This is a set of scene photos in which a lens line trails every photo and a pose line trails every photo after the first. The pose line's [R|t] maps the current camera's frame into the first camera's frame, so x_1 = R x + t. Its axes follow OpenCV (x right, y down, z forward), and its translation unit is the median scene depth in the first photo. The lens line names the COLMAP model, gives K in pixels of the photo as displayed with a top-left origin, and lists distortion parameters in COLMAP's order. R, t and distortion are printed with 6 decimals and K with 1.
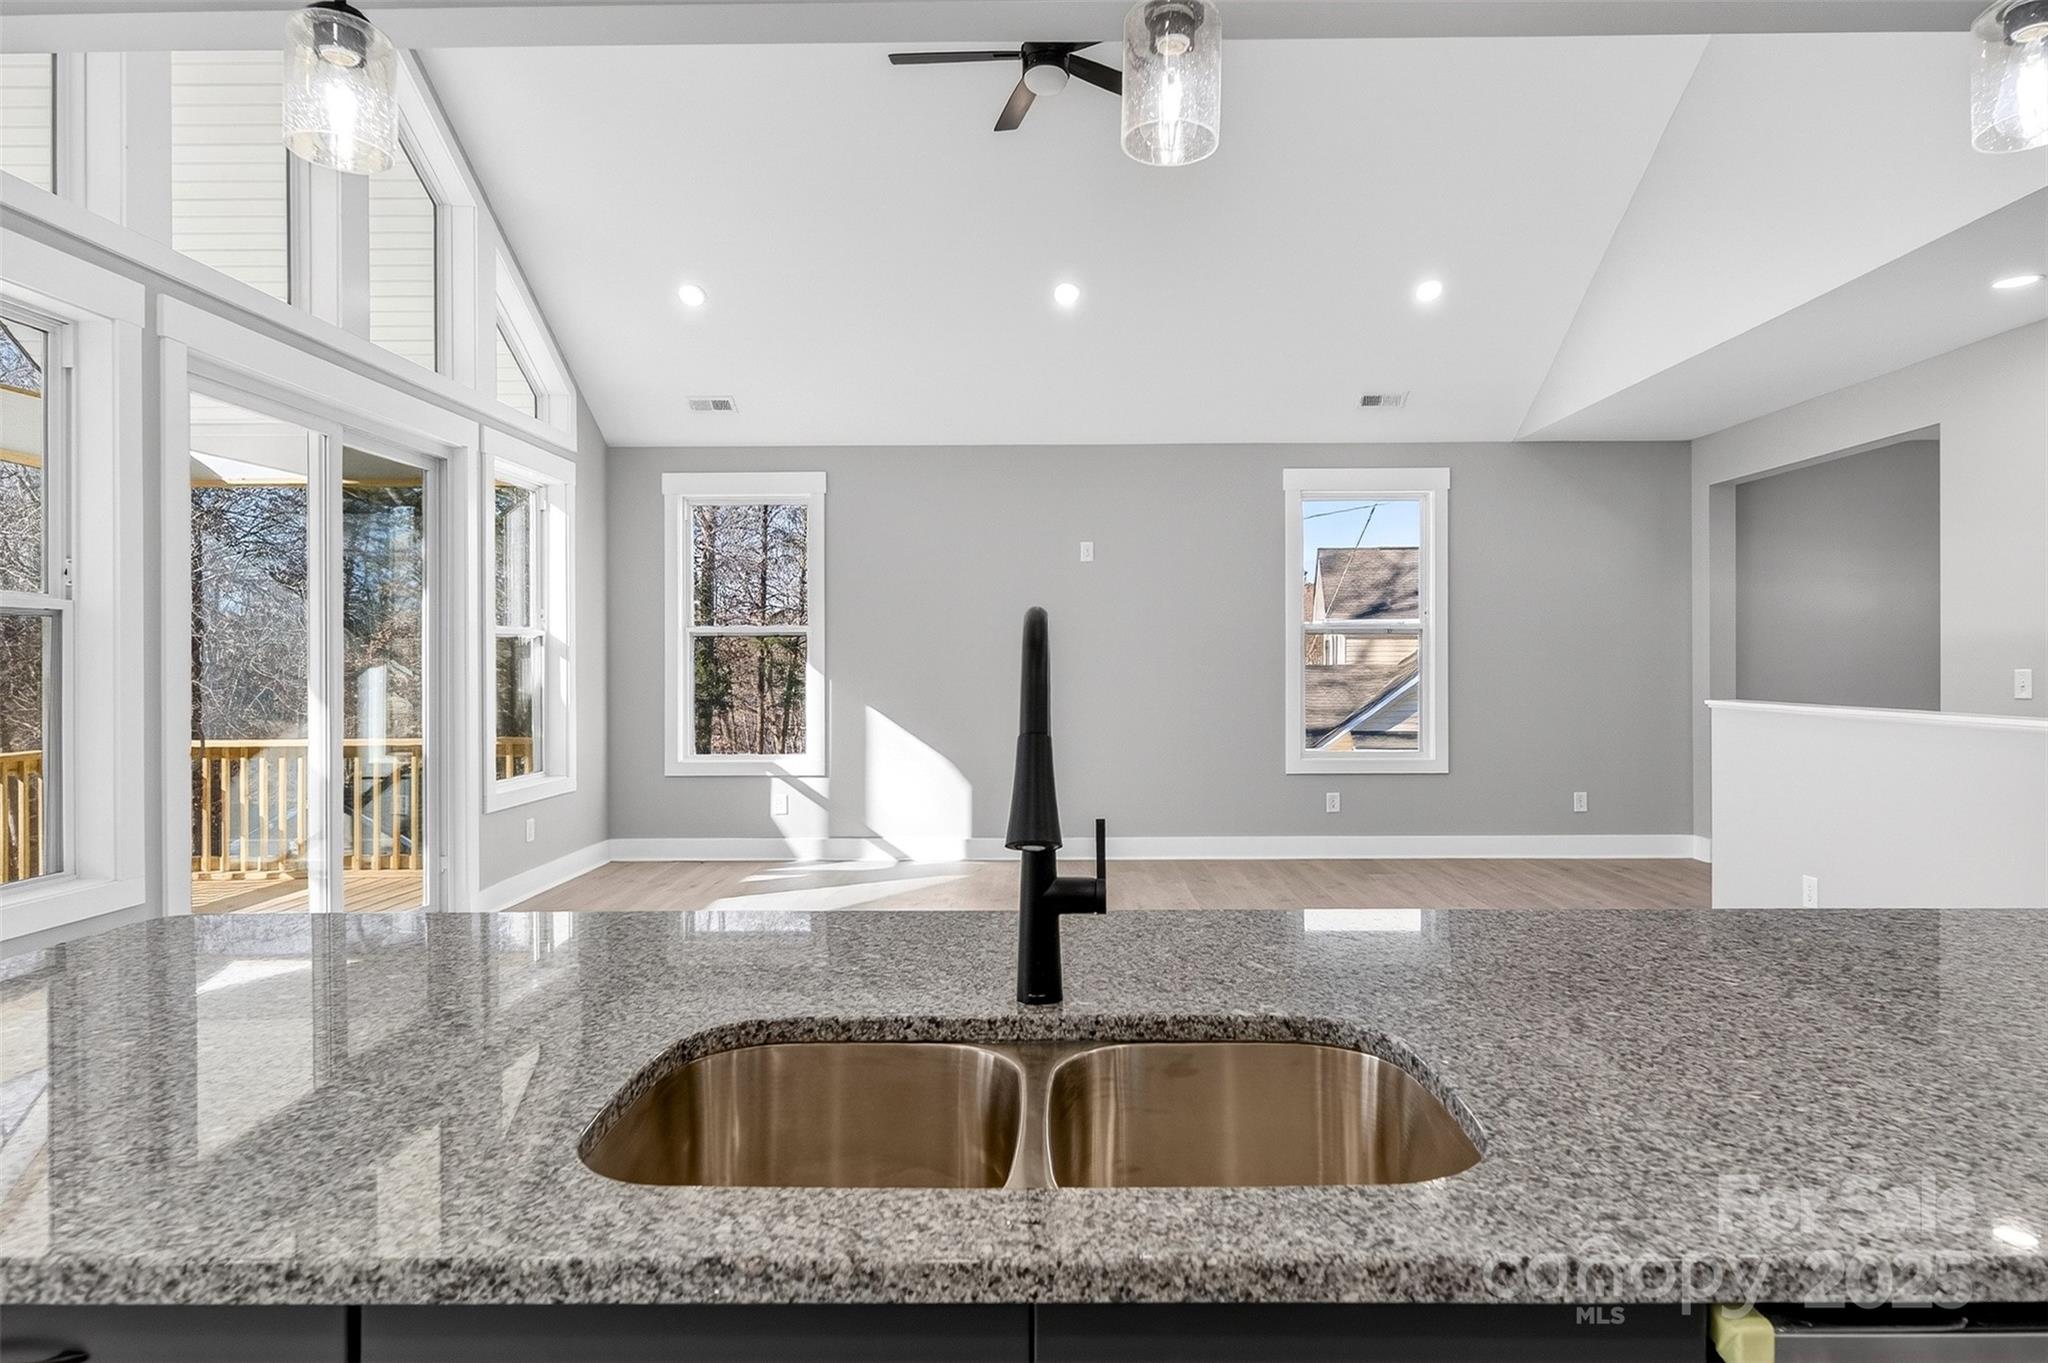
lens RADIAL K [[1110.2, 0, 1030.5], [0, 1110.2, 677.9], [0, 0, 1]] dist [-0.001911, 0.000290]
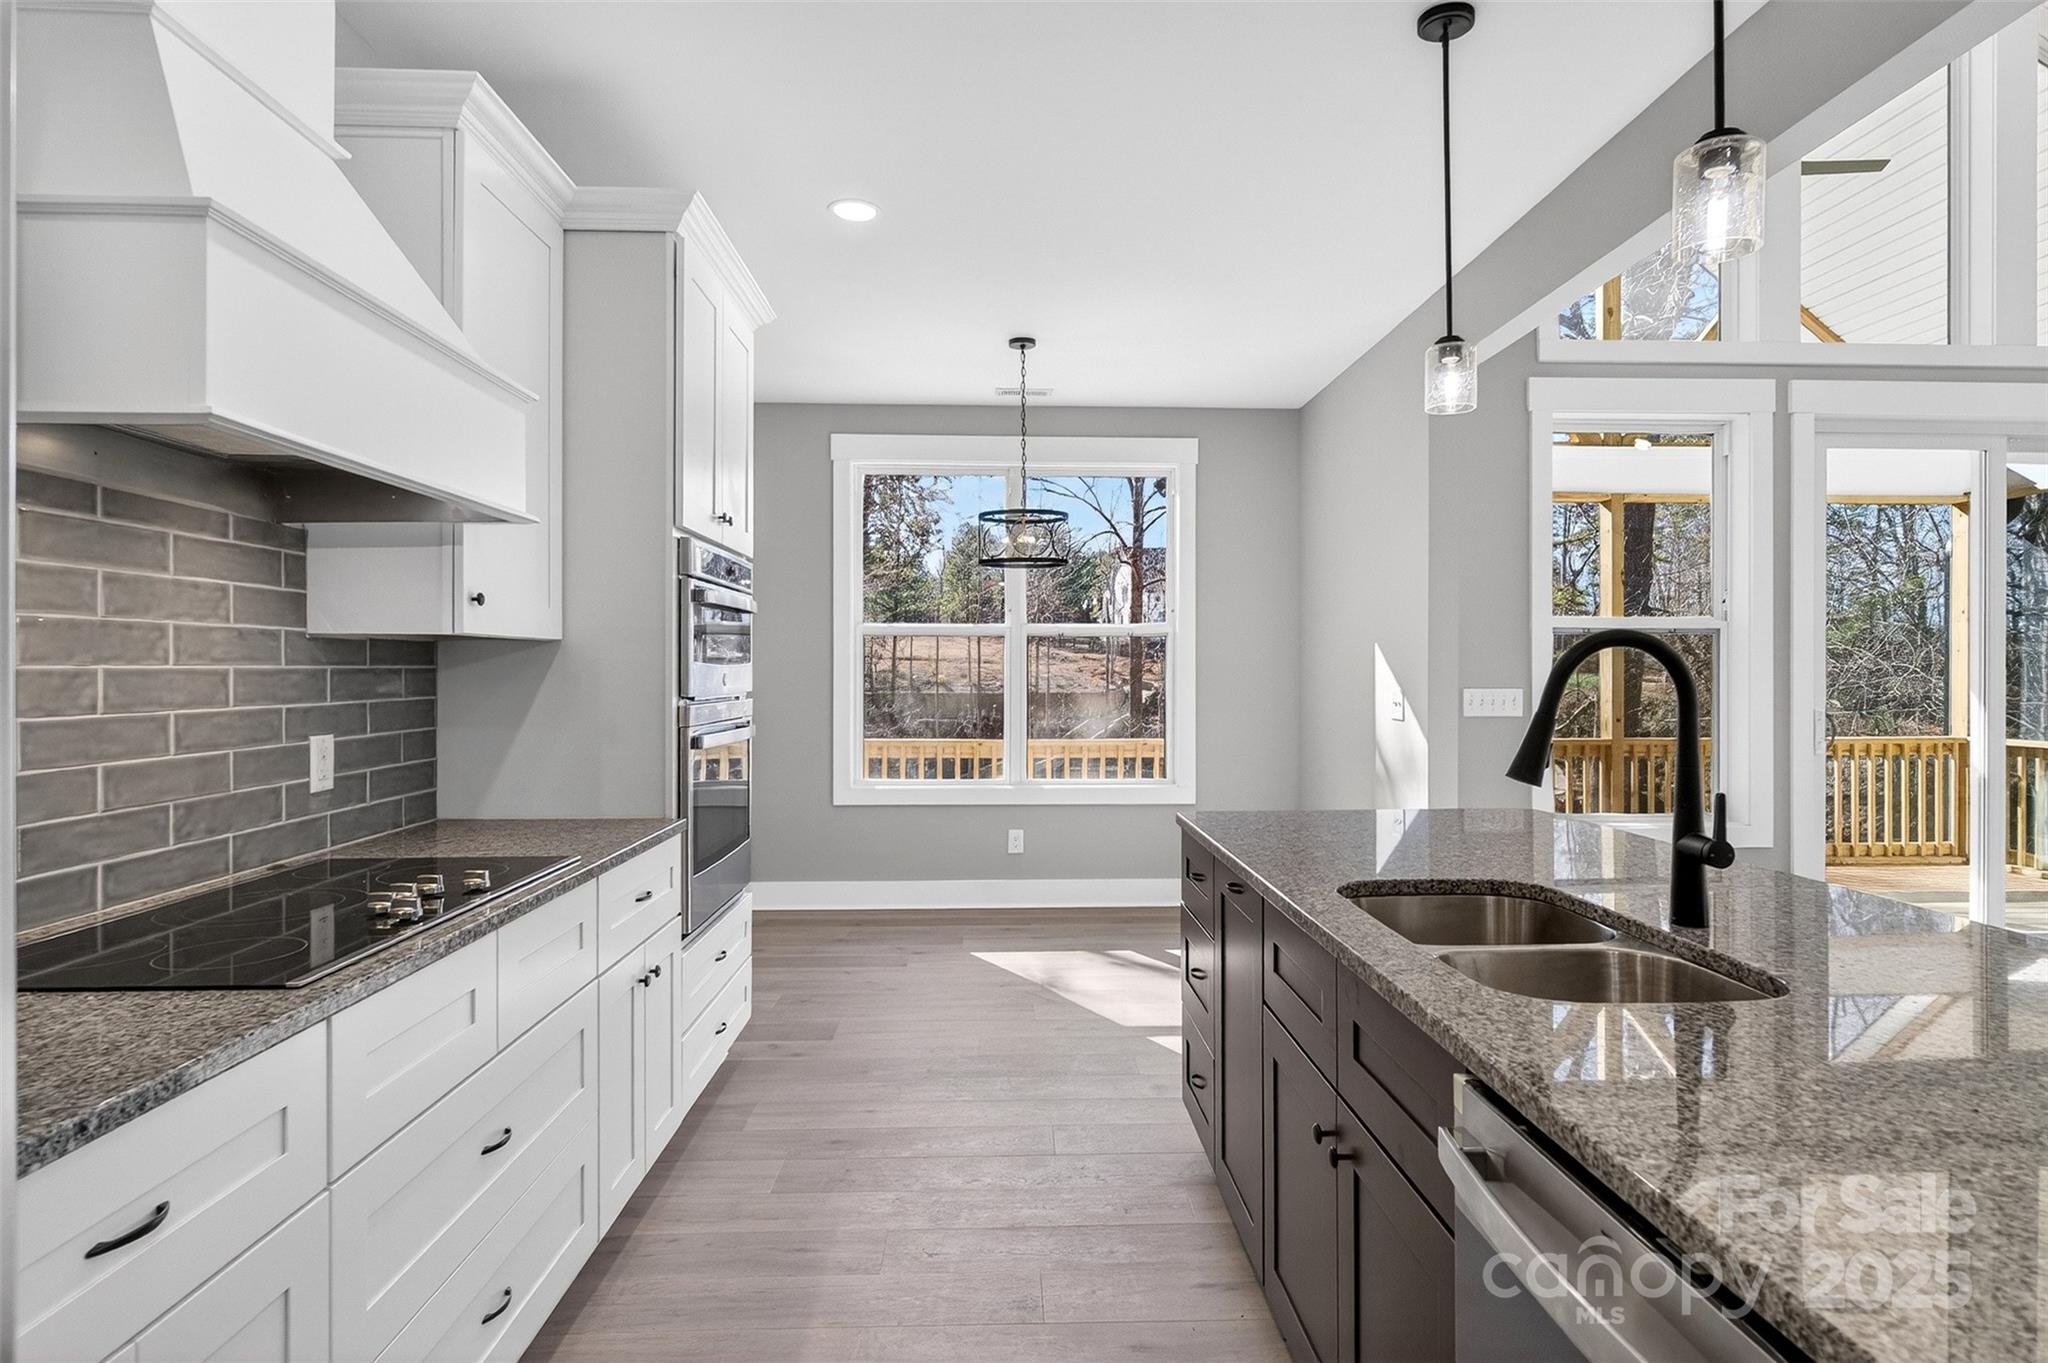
lens RADIAL K [[1110.2, 0, 1027.8], [0, 1110.2, 669.6], [0, 0, 1]] dist [-0.001911, 0.000290]
pose [[0.034870, 0.008611, -0.999355, 0.469153], [-0.016986, 0.999824, 0.008023, -0.002654], [0.999247, 0.016695, 0.035010, 0.062868]]
